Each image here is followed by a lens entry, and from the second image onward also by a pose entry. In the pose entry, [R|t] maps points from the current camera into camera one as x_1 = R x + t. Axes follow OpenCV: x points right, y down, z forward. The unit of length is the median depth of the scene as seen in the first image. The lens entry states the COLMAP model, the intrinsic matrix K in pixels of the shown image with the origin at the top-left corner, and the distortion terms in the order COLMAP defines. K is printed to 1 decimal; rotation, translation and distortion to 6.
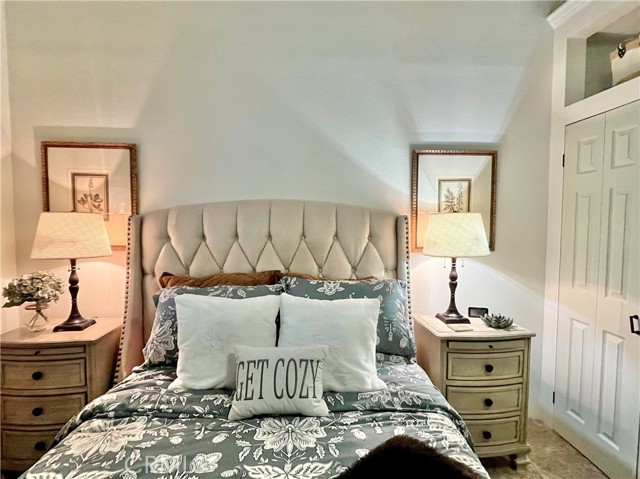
lens RADIAL K [[348.5, 0, 319.4], [0, 348.5, 238.1], [0, 0, 1]] dist [-0.005952, -0.000780]
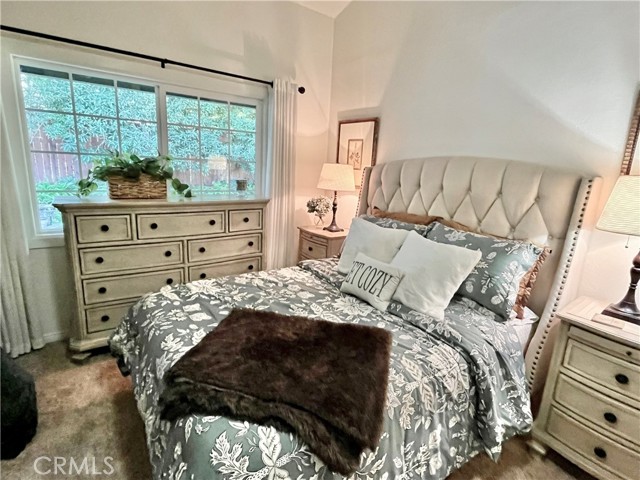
lens RADIAL K [[322.7, 0, 320.0], [0, 322.7, 240.8], [0, 0, 1]] dist [-0.013697, 0.000036]
pose [[0.540948, 0.212978, -0.813644, 0.650973], [-0.094575, 0.976675, 0.192775, -0.001550], [0.835722, -0.027331, 0.548472, 0.052192]]
